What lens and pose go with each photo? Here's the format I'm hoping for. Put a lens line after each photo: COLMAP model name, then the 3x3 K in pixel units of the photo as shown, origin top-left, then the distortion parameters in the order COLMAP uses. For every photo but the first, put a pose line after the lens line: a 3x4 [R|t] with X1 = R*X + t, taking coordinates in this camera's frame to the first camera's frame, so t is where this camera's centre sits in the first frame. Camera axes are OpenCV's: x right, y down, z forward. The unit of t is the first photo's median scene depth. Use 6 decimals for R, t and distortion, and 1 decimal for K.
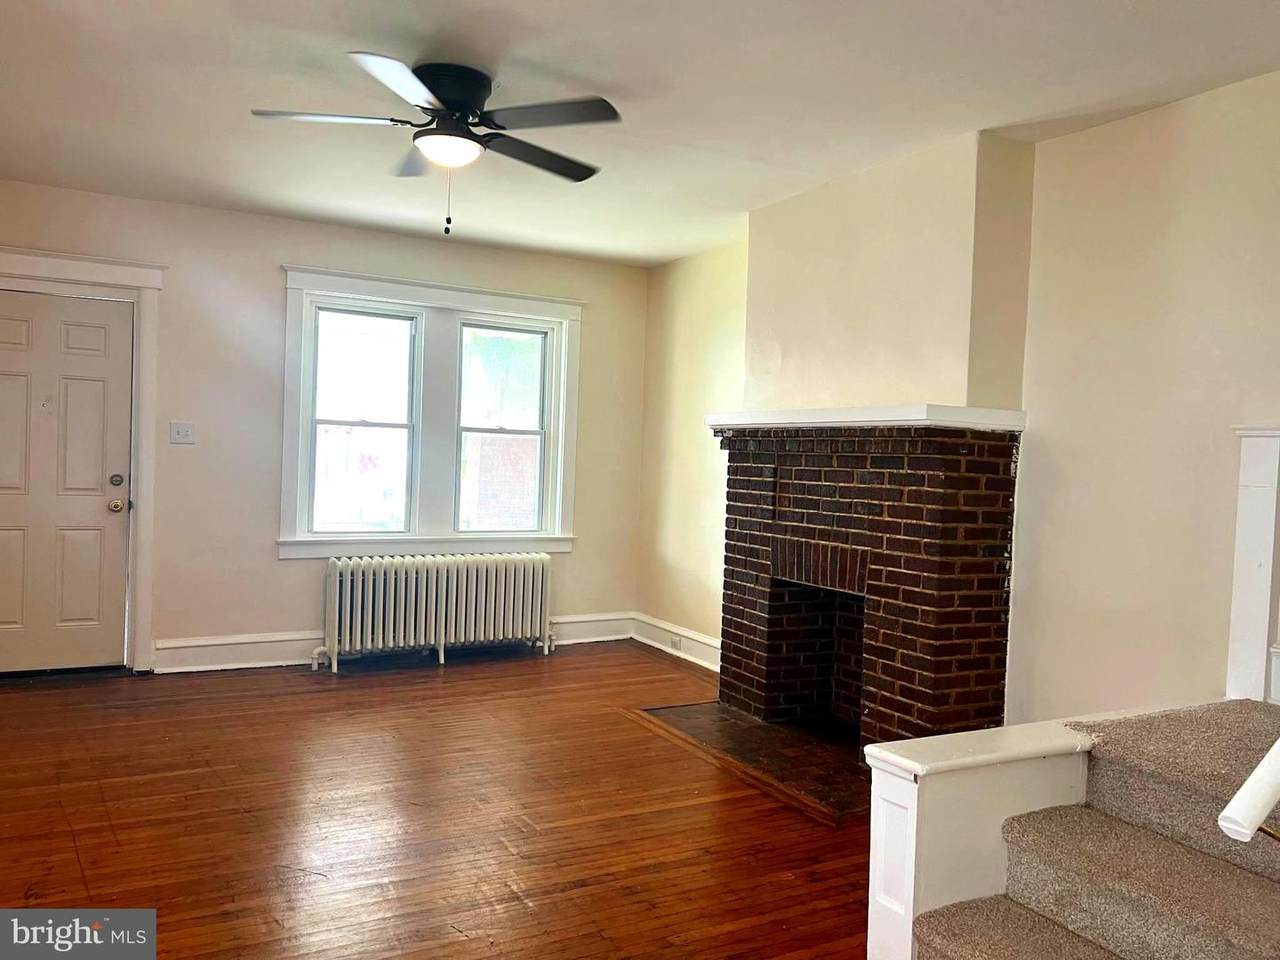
lens RADIAL K [[966.0, 0, 644.7], [0, 966.0, 476.9], [0, 0, 1]] dist [0.109637, -0.138444]
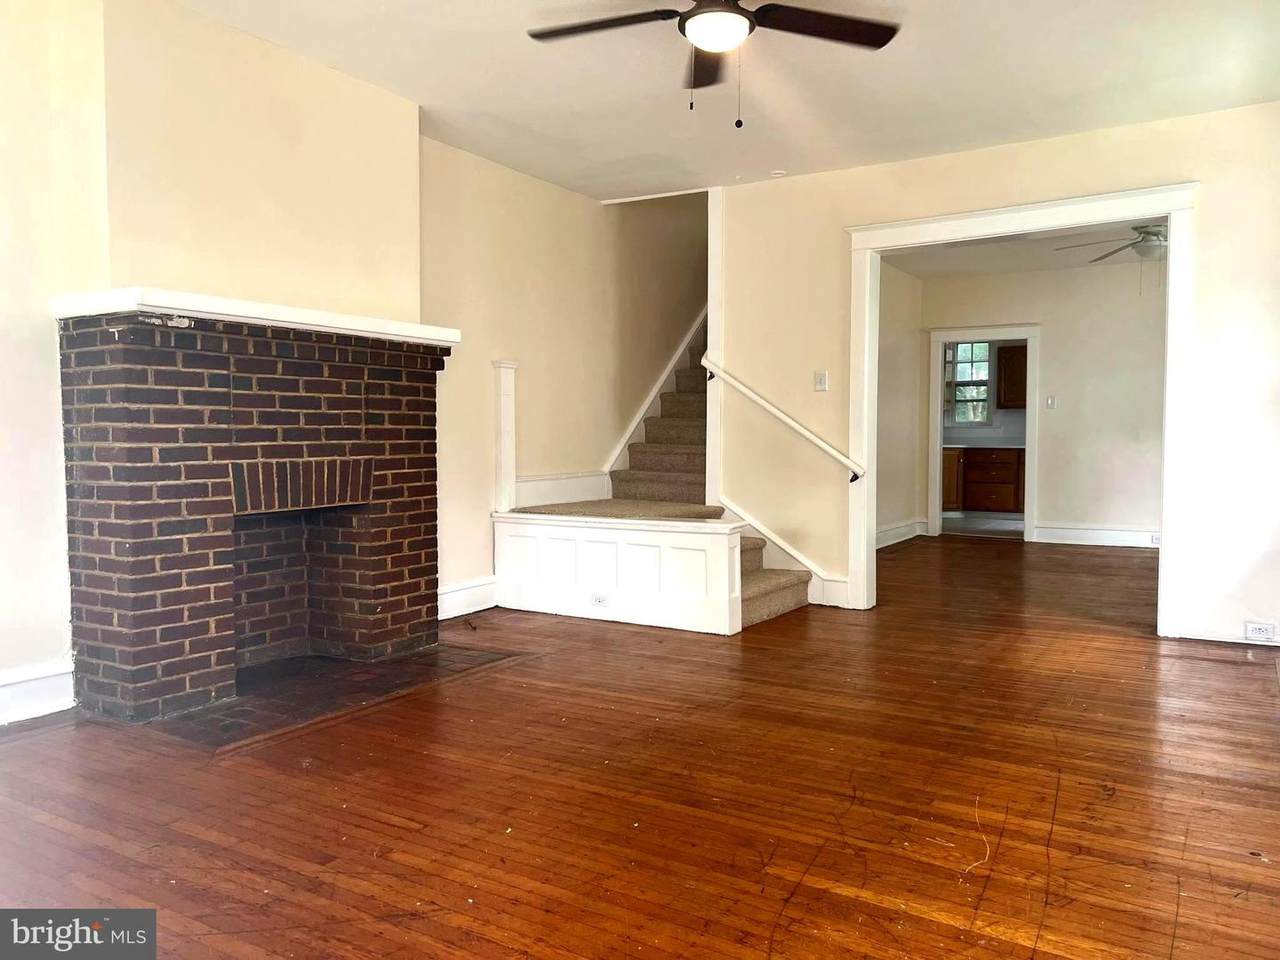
lens RADIAL K [[966.0, 0, 644.7], [0, 966.0, 476.9], [0, 0, 1]] dist [0.109637, -0.138444]
pose [[-0.500651, -0.073990, 0.862482, -0.710762], [-0.000430, 0.996362, 0.085226, 0.005154], [-0.865649, 0.042298, -0.498861, 1.096979]]
